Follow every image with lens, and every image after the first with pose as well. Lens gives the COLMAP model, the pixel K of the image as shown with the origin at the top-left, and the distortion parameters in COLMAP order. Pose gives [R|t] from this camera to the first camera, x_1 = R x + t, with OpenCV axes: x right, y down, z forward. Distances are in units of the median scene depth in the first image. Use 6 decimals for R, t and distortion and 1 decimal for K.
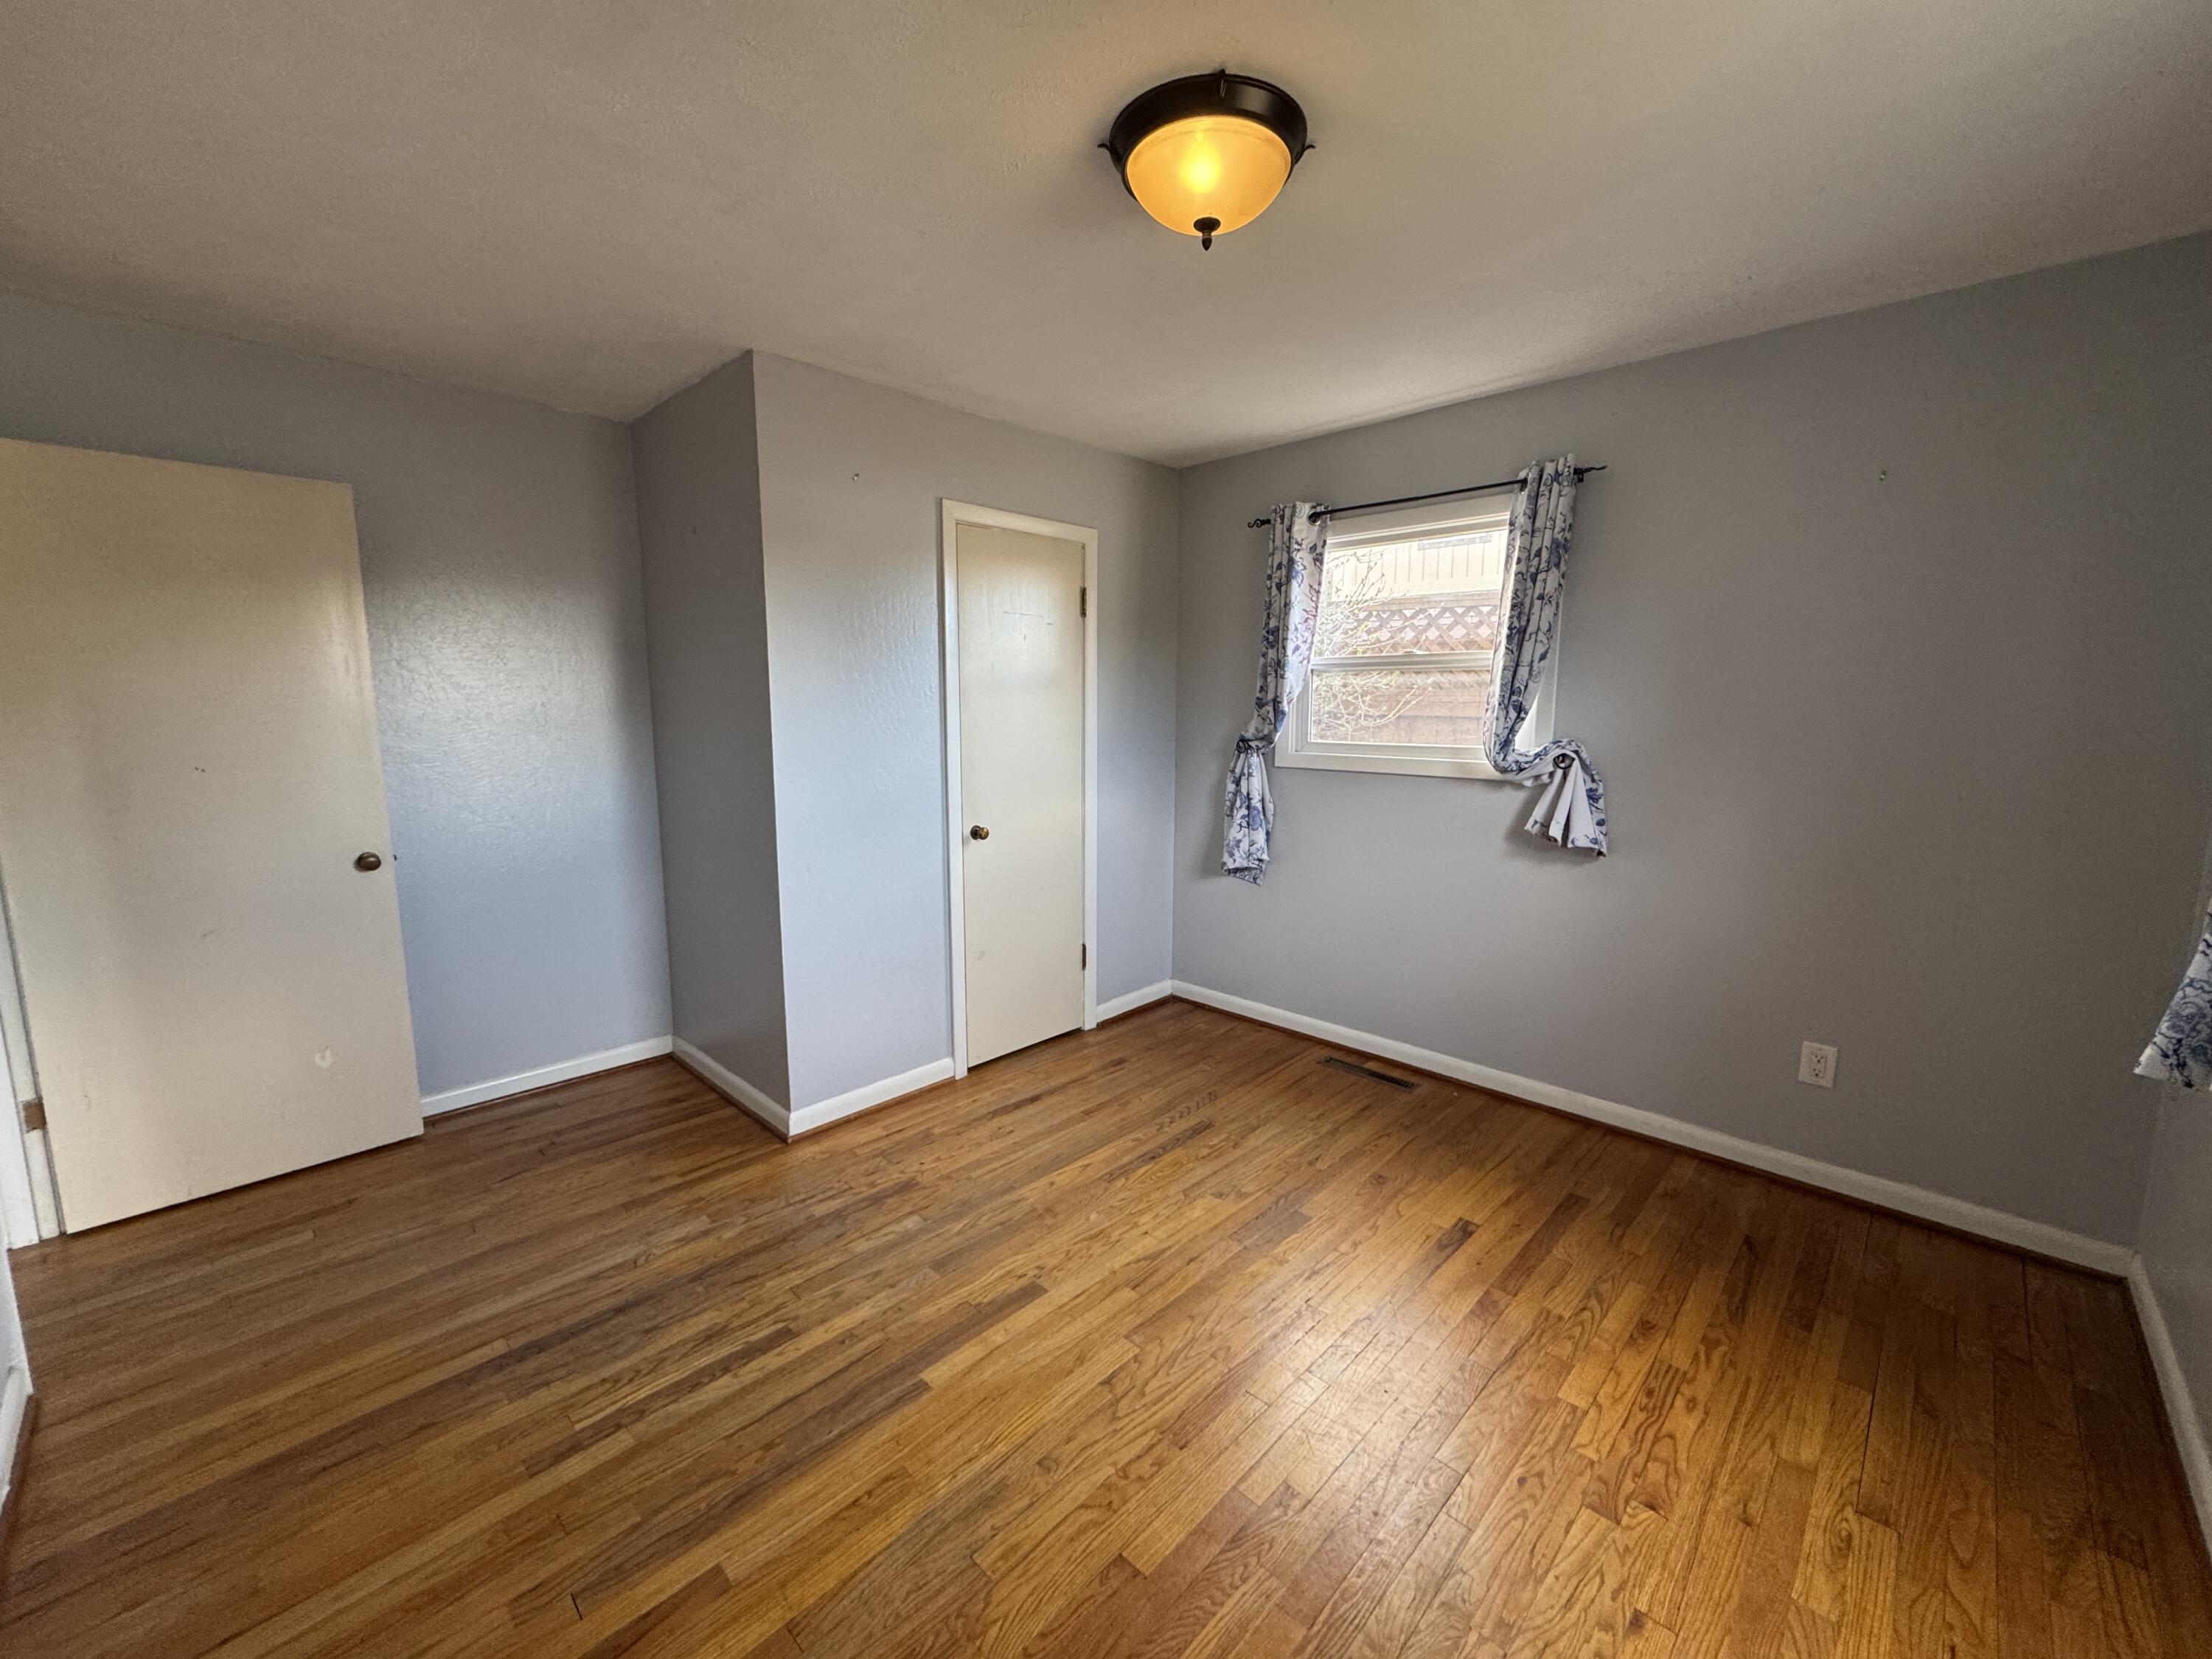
lens RADIAL K [[879.7, 0, 1108.6], [0, 879.7, 823.5], [0, 0, 1]] dist [-0.003024, 0.000501]
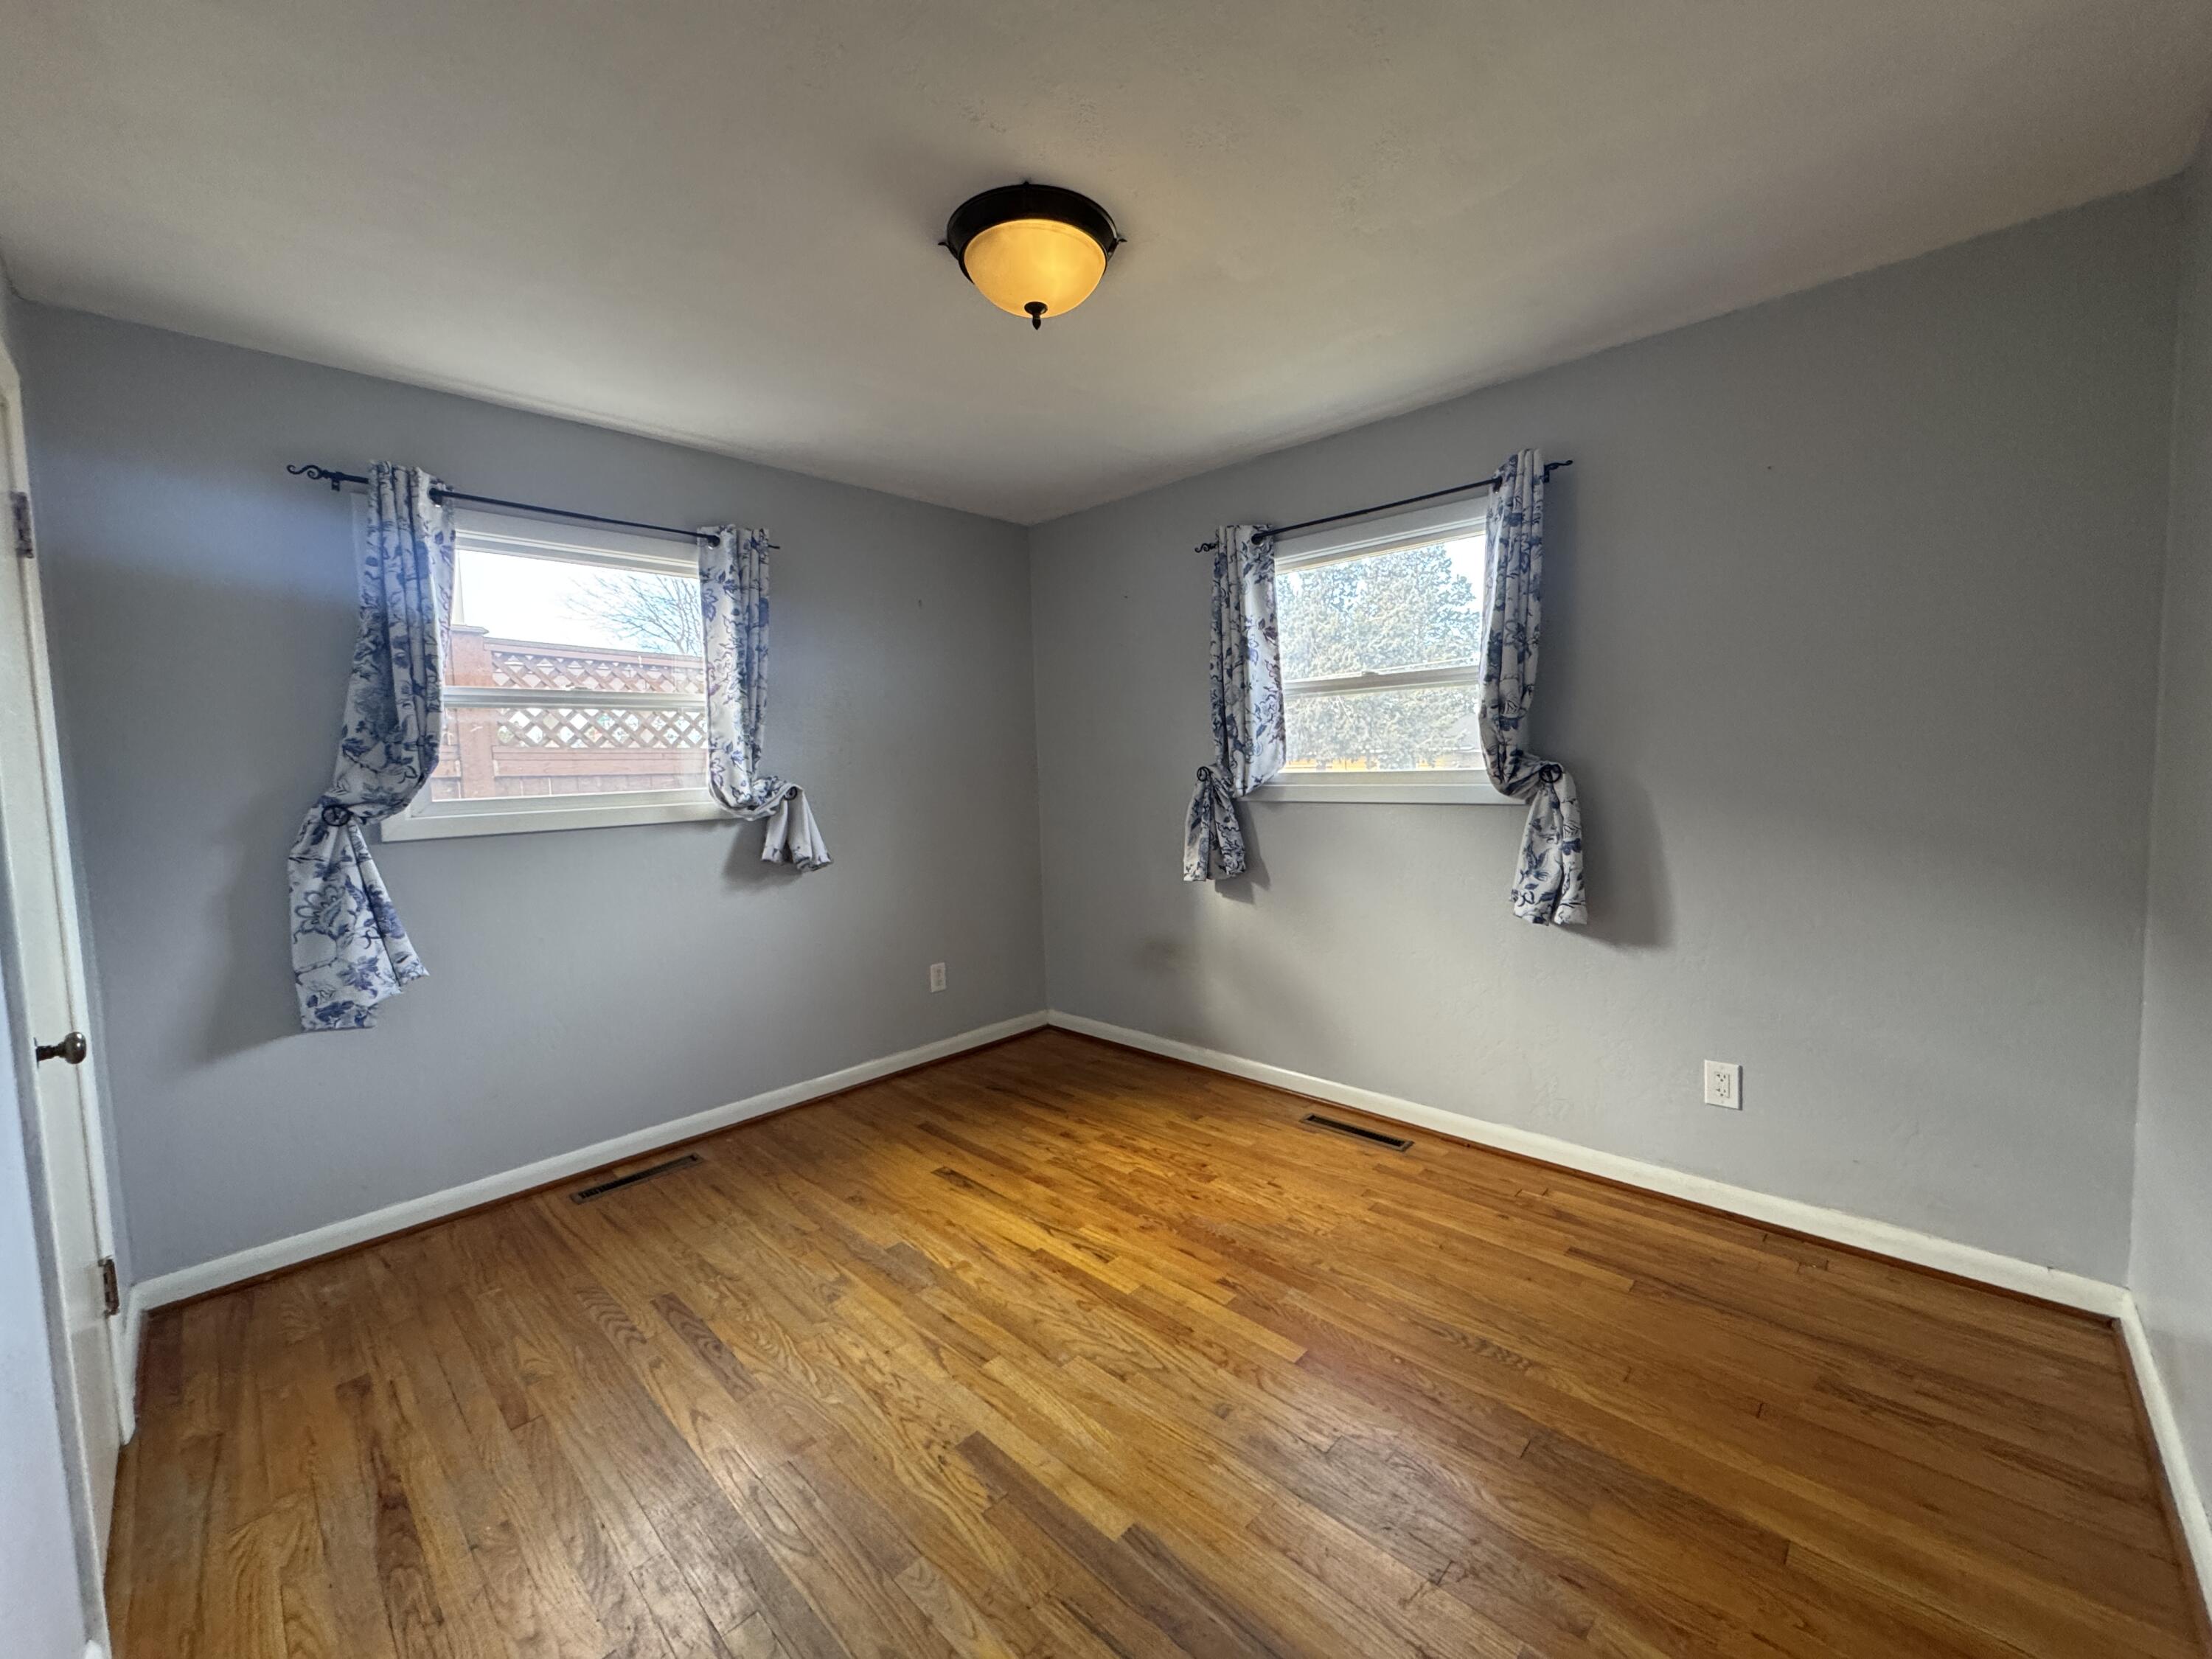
lens RADIAL K [[879.7, 0, 1108.6], [0, 879.7, 823.5], [0, 0, 1]] dist [-0.003024, 0.000501]
pose [[-0.004639, -0.074797, 0.997188, -0.636240], [0.163468, 0.983728, 0.074548, -0.050342], [-0.986538, 0.163354, 0.007663, 0.588548]]
